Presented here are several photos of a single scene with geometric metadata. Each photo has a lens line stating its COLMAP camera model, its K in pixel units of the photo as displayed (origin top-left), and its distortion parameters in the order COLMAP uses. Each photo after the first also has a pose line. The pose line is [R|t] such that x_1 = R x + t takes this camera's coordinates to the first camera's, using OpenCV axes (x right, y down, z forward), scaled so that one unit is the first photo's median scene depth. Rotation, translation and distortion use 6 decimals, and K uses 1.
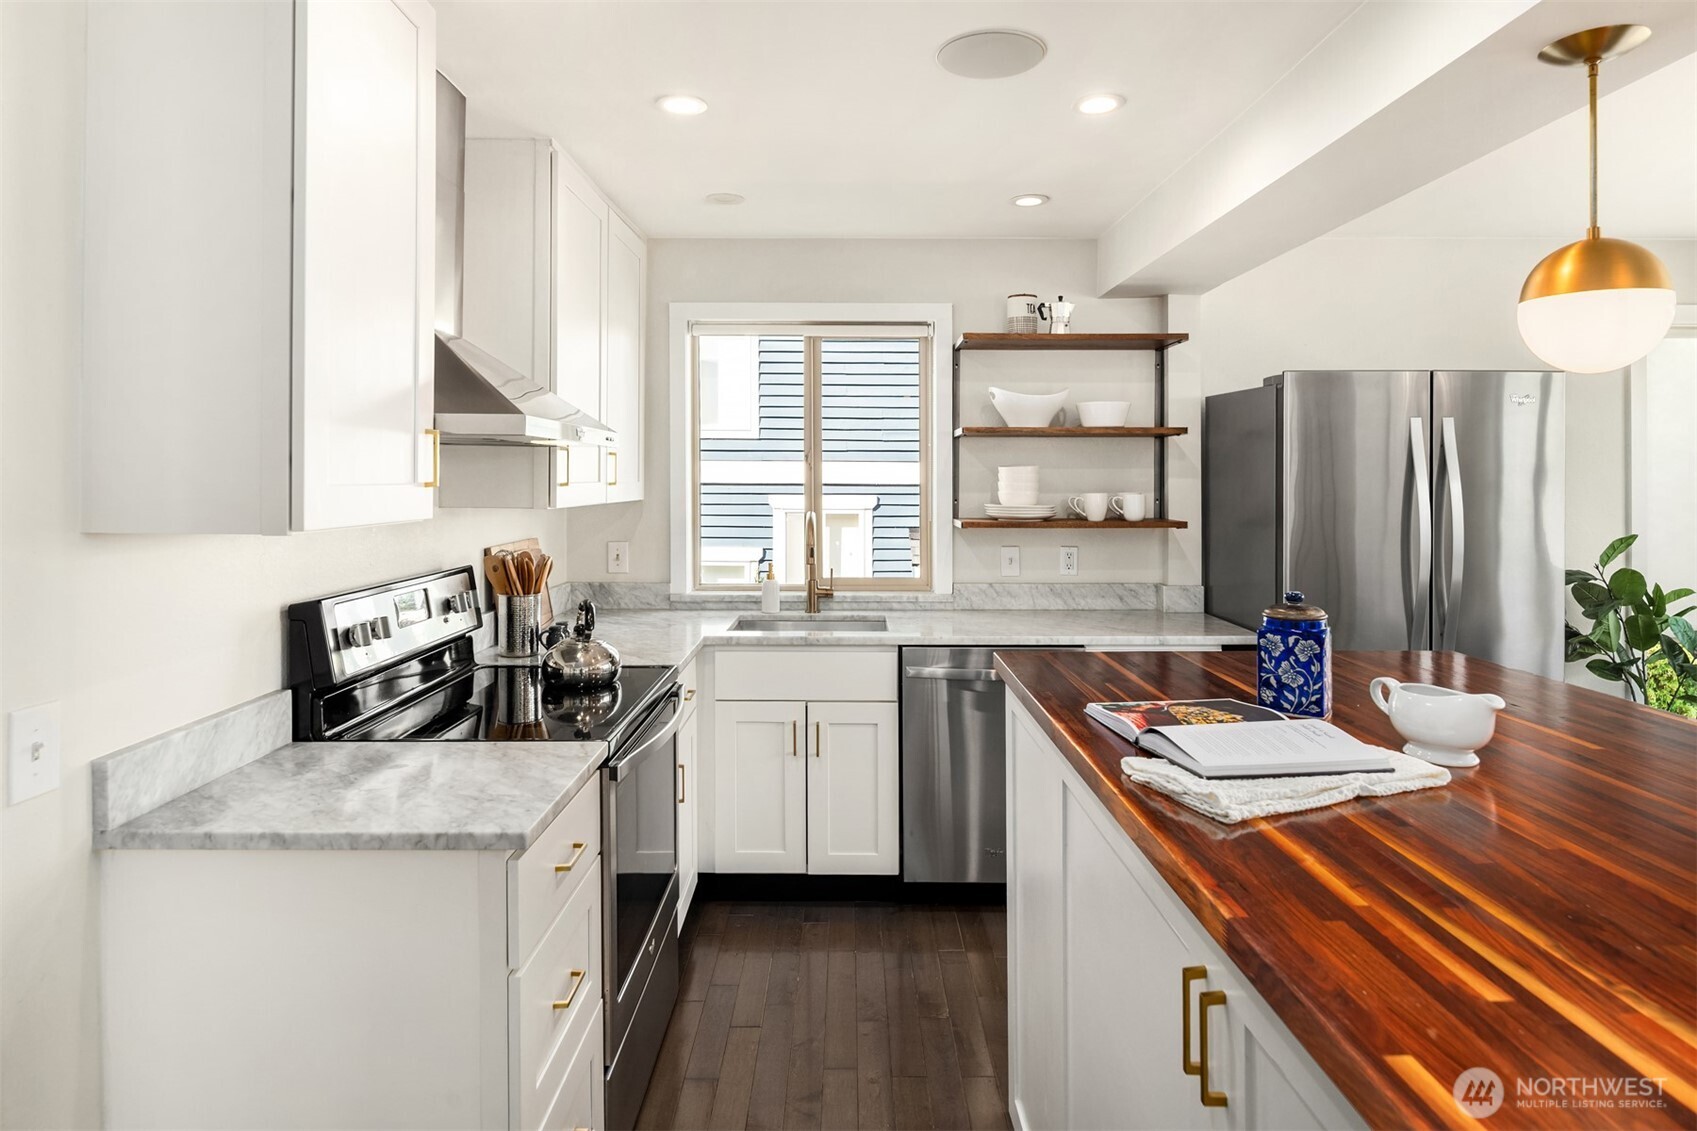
lens RADIAL K [[920.1, 0, 874.4], [0, 920.1, 476.6], [0, 0, 1]] dist [-0.000286, -0.000221]
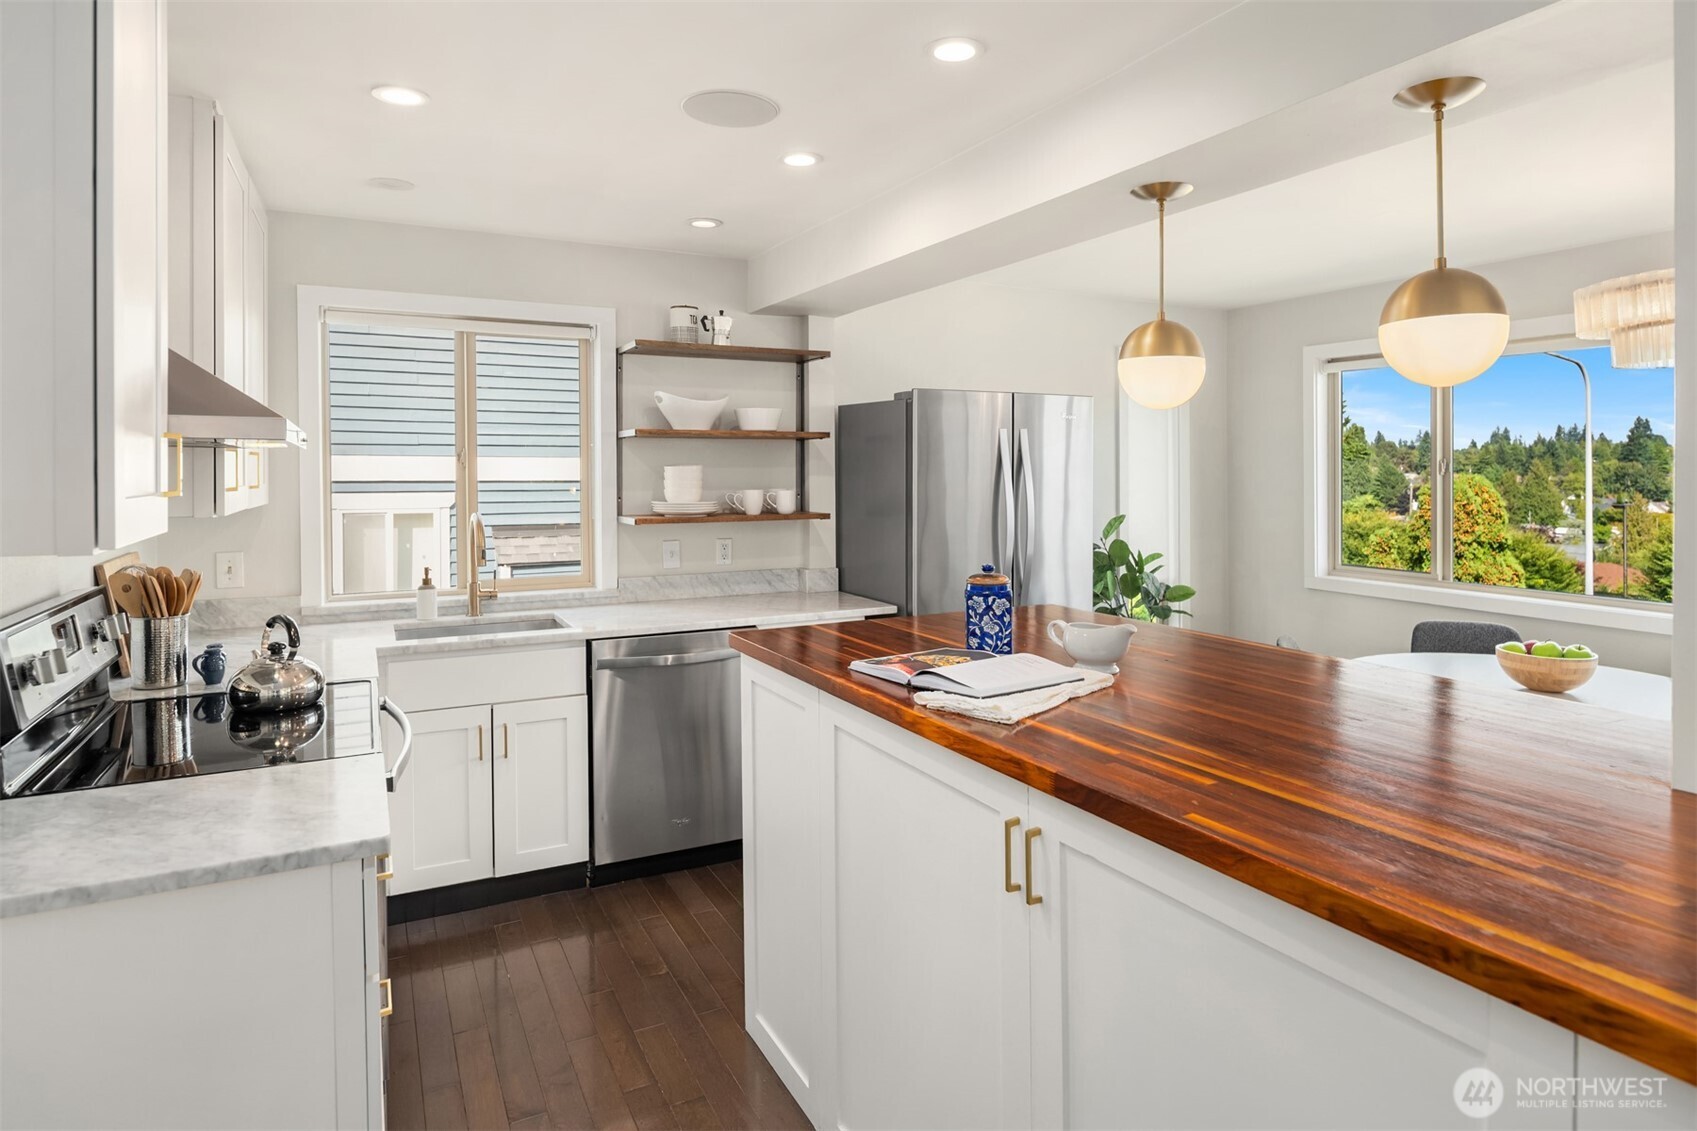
lens RADIAL K [[924.5, 0, 856.0], [0, 924.5, 475.0], [0, 0, 1]] dist [0.000403, -0.001473]
pose [[0.893242, -0.005683, 0.449541, -0.153243], [0.003045, 0.999974, 0.006592, -0.007146], [-0.449567, -0.004520, 0.893235, -0.057667]]
